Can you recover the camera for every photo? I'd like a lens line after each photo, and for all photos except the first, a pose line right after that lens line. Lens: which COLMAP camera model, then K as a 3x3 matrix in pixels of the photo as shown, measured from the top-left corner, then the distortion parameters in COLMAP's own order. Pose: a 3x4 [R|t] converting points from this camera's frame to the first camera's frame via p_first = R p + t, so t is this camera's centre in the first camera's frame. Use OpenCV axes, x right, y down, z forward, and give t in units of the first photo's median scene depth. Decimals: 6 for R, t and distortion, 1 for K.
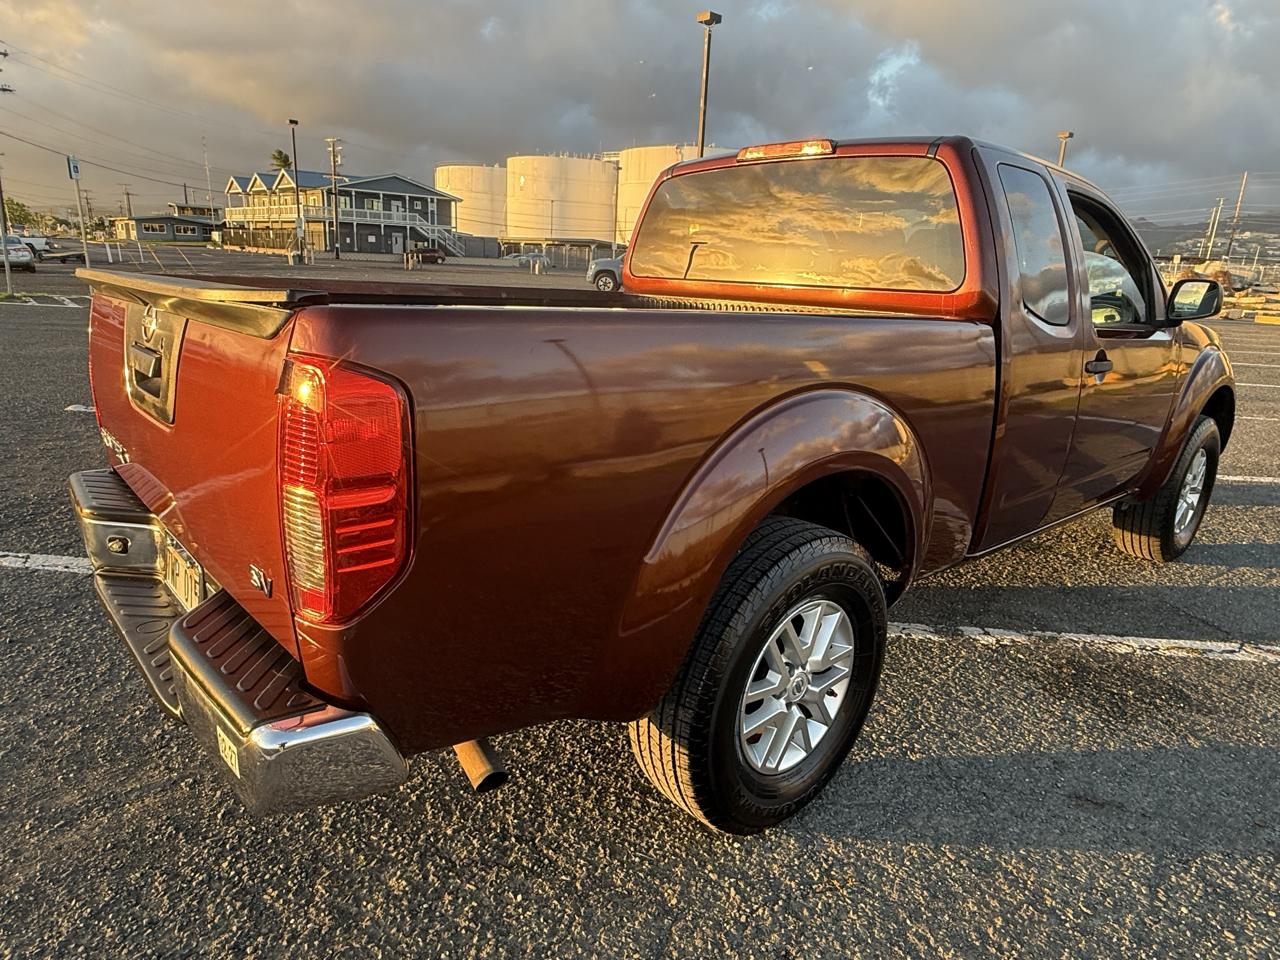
lens RADIAL K [[802.0, 0, 633.3], [0, 802.0, 482.2], [0, 0, 1]] dist [-0.000458, 0.002543]
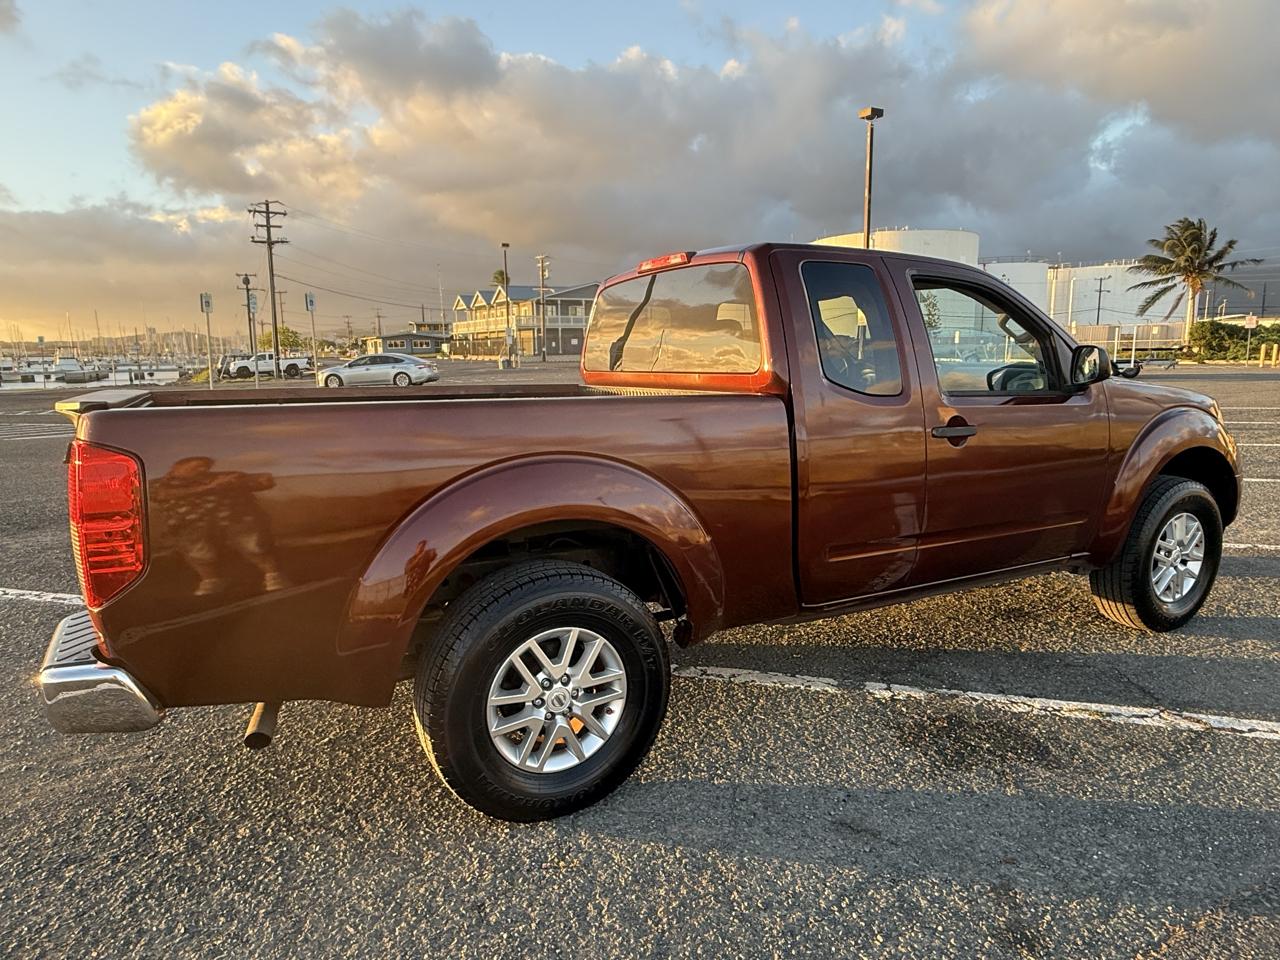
lens RADIAL K [[802.0, 0, 644.4], [0, 802.0, 480.3], [0, 0, 1]] dist [-0.000458, 0.002543]
pose [[0.971724, -0.021398, -0.235147, 0.295574], [-0.004661, 0.993953, -0.109706, 0.026987], [0.236073, 0.107700, 0.965749, -0.085033]]
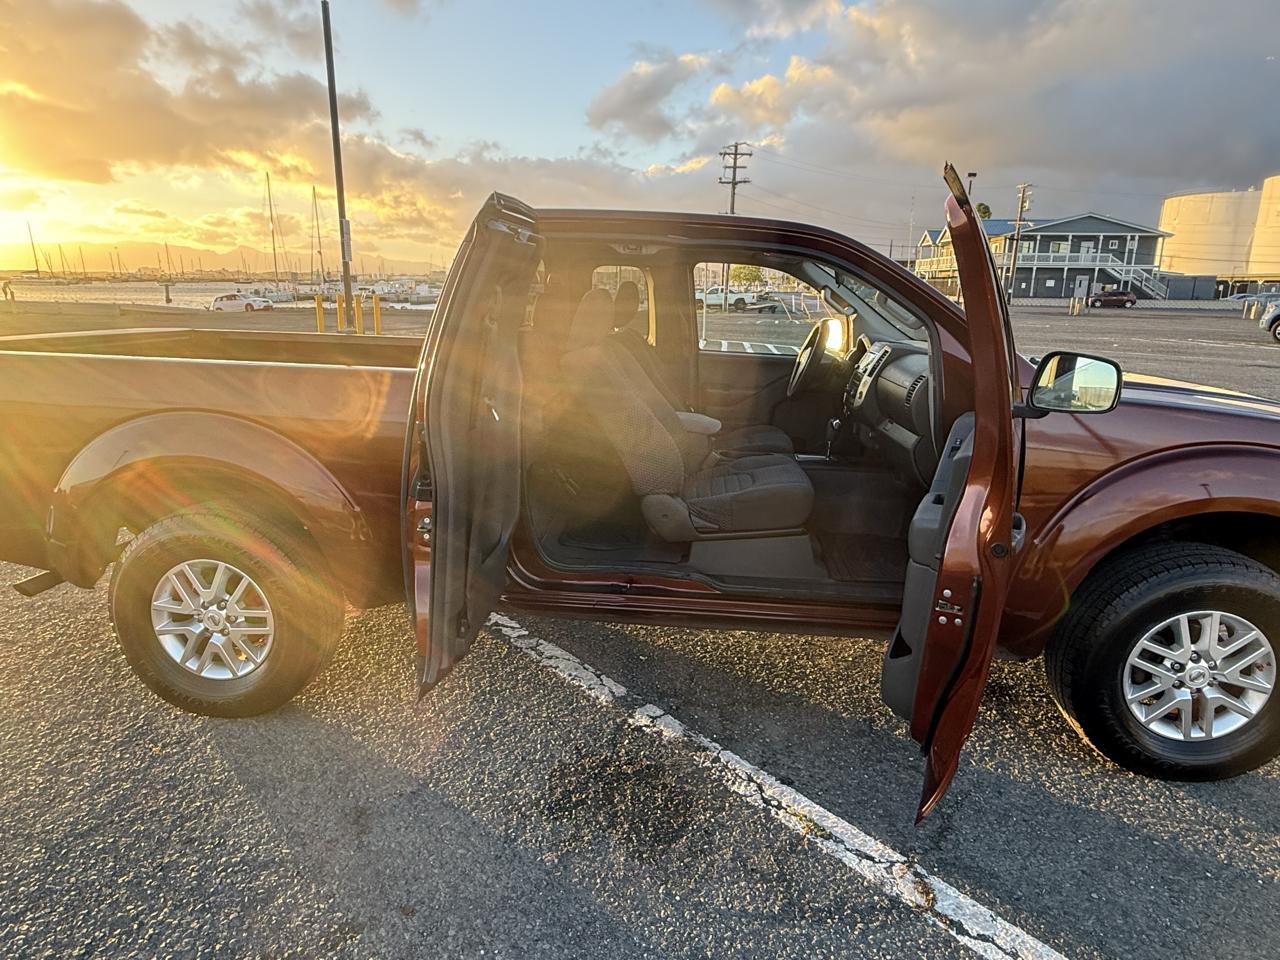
lens RADIAL K [[802.0, 0, 629.4], [0, 802.0, 470.5], [0, 0, 1]] dist [-0.000458, 0.002543]
pose [[0.682558, 0.130048, -0.719168, 0.802191], [-0.178624, 0.983882, 0.008385, -0.070207], [0.708666, 0.122738, 0.694786, 0.237571]]
